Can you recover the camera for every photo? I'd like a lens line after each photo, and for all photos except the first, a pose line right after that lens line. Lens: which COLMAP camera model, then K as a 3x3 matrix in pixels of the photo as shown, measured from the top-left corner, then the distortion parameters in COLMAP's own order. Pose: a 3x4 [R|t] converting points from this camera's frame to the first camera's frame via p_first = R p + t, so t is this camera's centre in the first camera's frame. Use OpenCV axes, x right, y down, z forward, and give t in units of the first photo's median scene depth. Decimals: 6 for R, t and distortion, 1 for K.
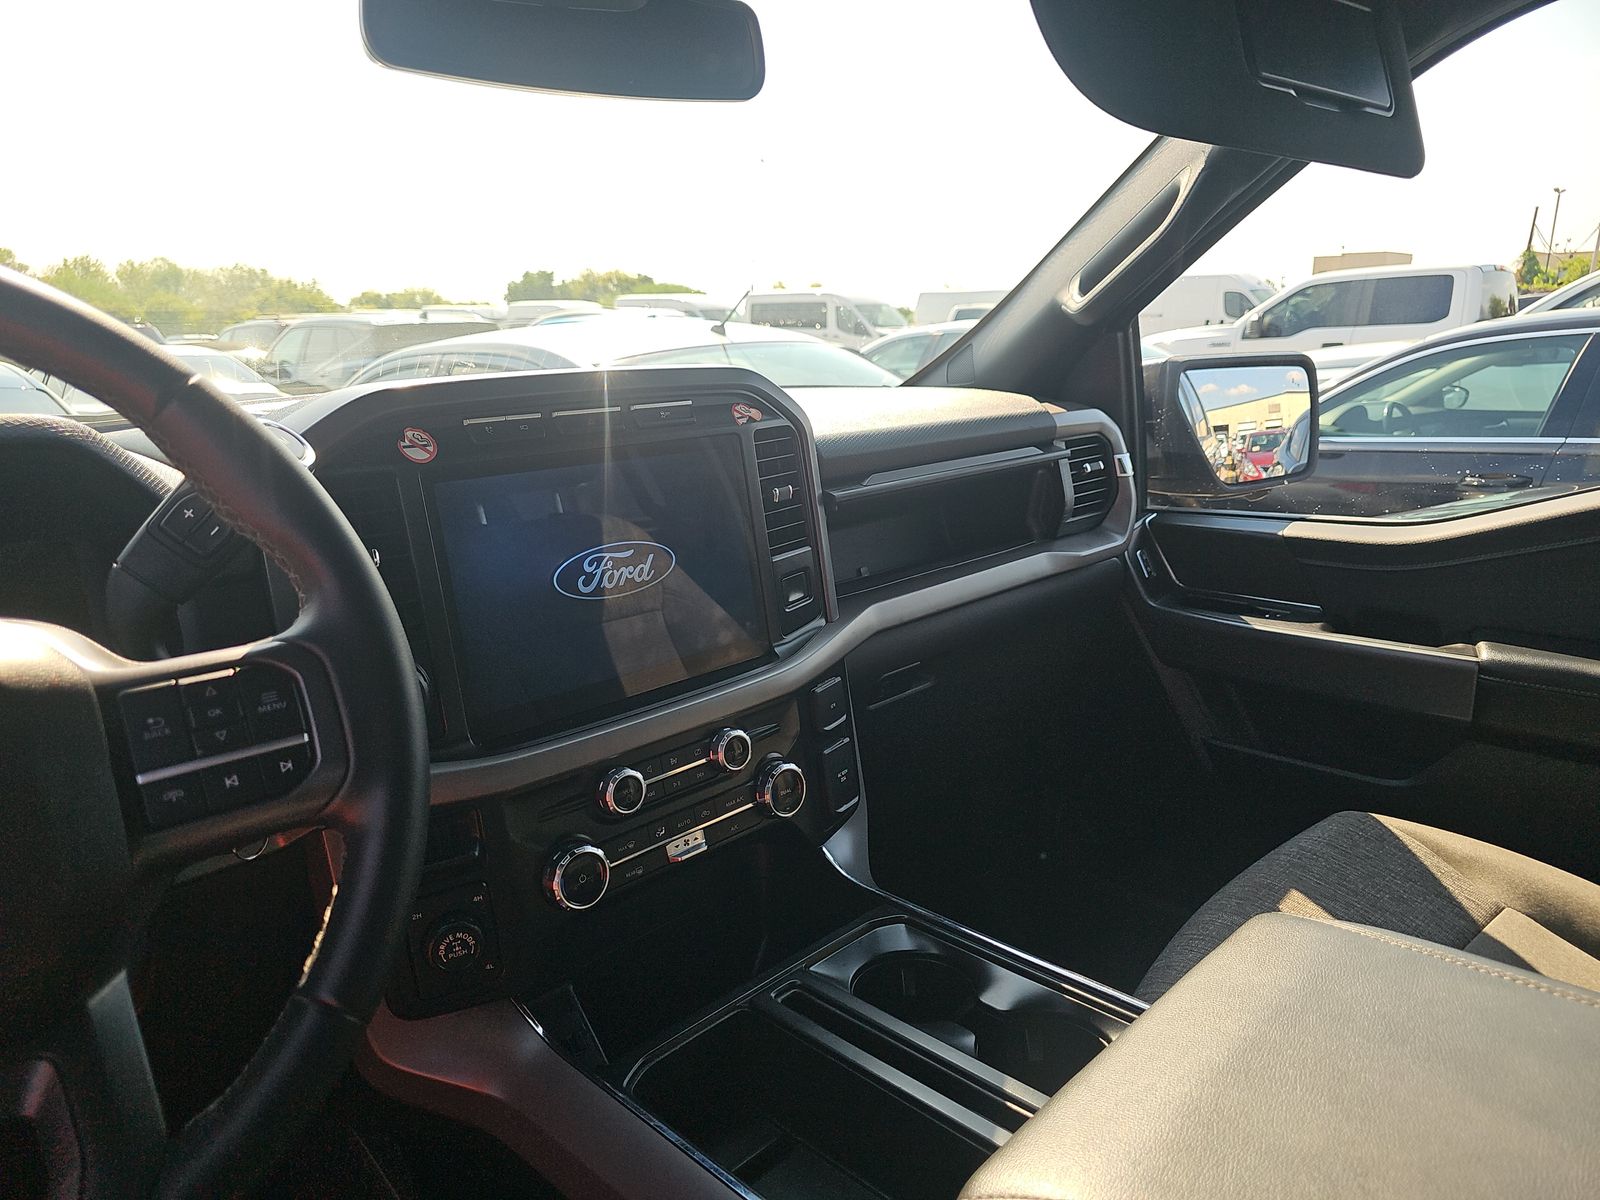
lens RADIAL K [[1060.8, 0, 817.5], [0, 1060.8, 607.2], [0, 0, 1]] dist [0.030277, -0.036876]
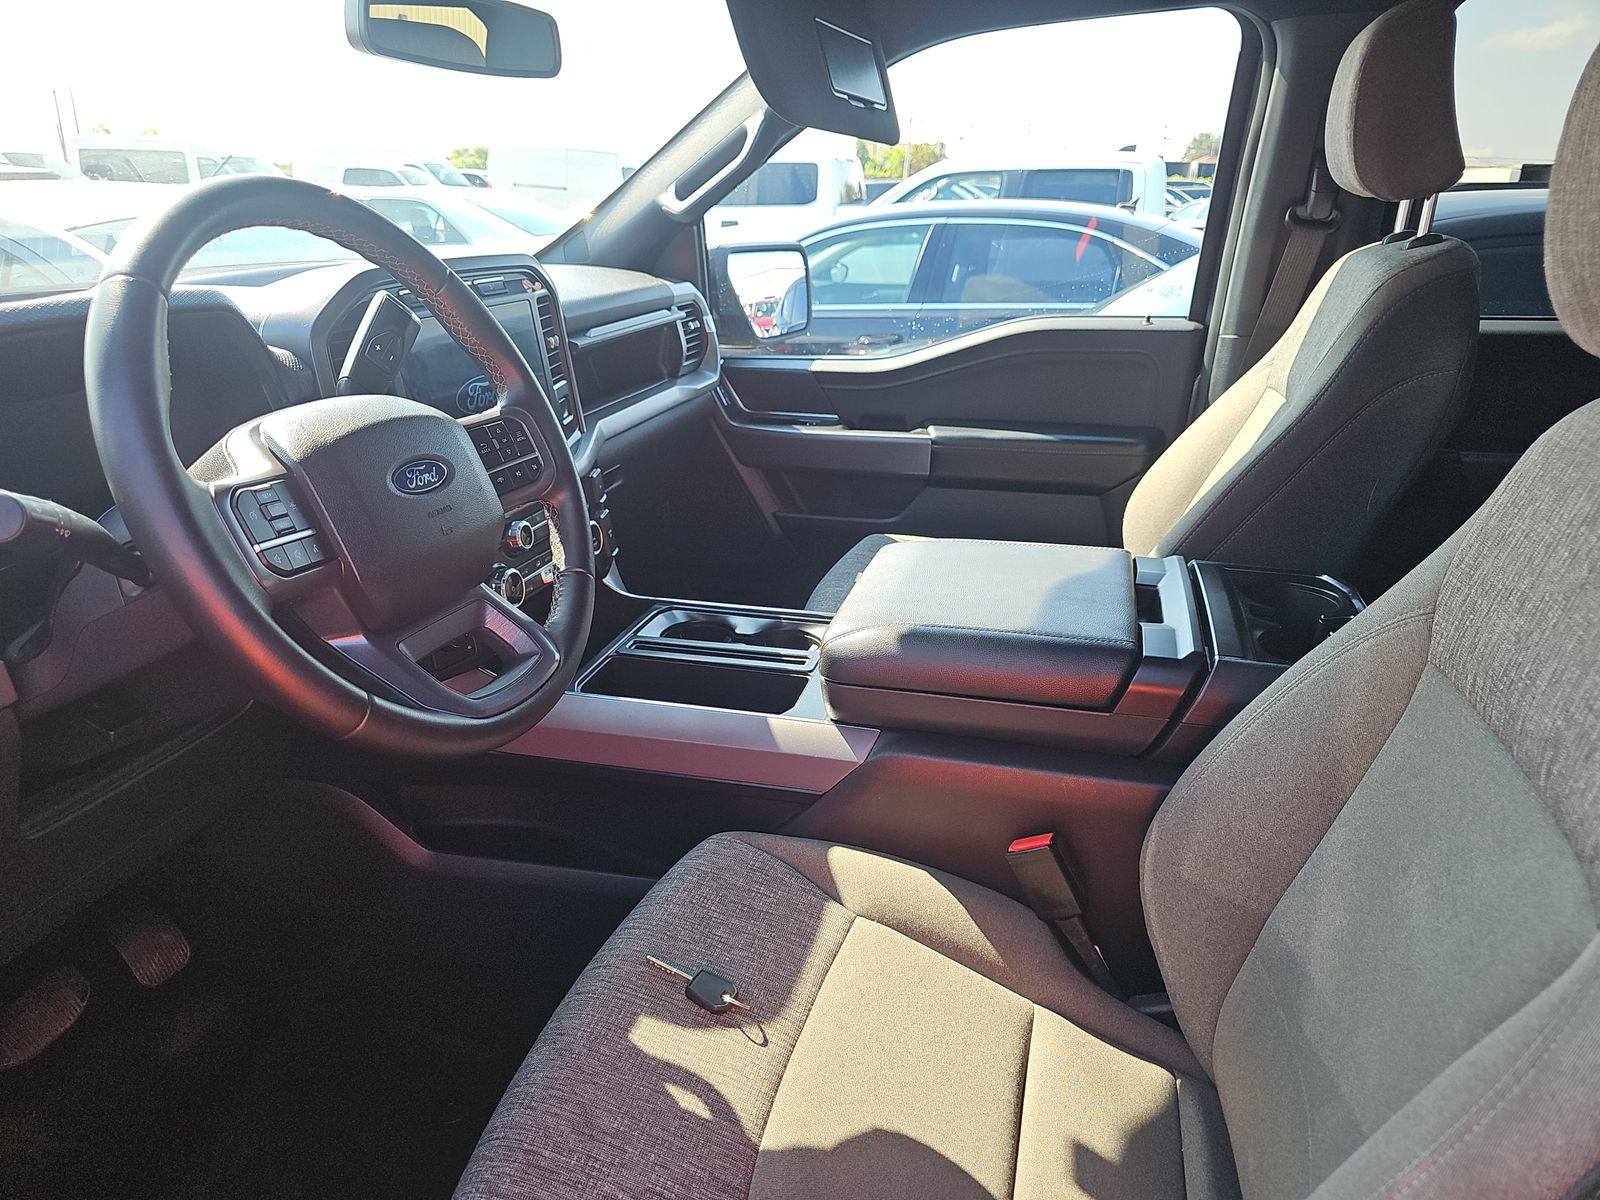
lens RADIAL K [[1063.3, 0, 791.1], [0, 1063.3, 593.9], [0, 0, 1]] dist [0.058672, -0.039303]
pose [[0.872473, -0.136378, 0.469247, -0.455926], [0.088290, 0.988457, 0.123119, 0.077803], [-0.480621, -0.065988, 0.874442, -0.440516]]
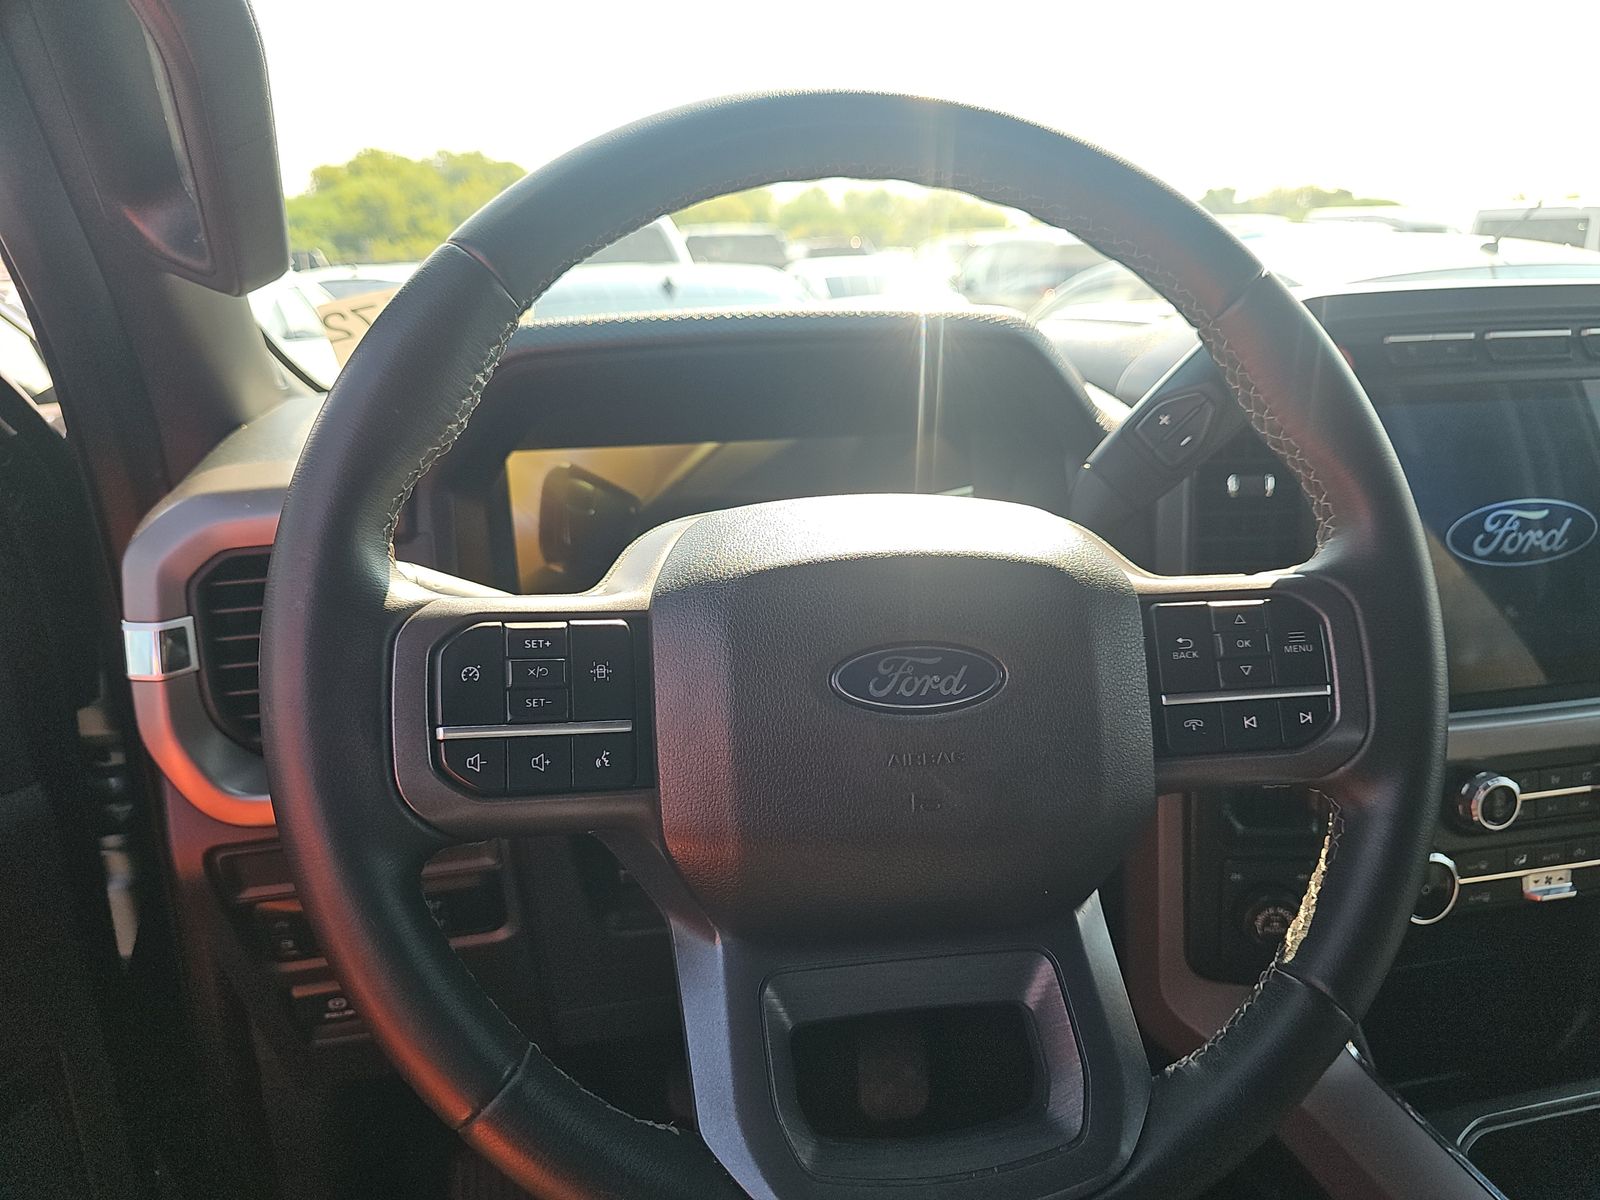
lens RADIAL K [[1066.7, 0, 799.4], [0, 1066.7, 610.2], [0, 0, 1]] dist [0.000269, 0.000059]
pose [[0.830519, 0.182548, -0.526227, -0.171724], [-0.145587, 0.983070, 0.111254, 0.010430], [0.537628, -0.015787, 0.843035, 0.013242]]
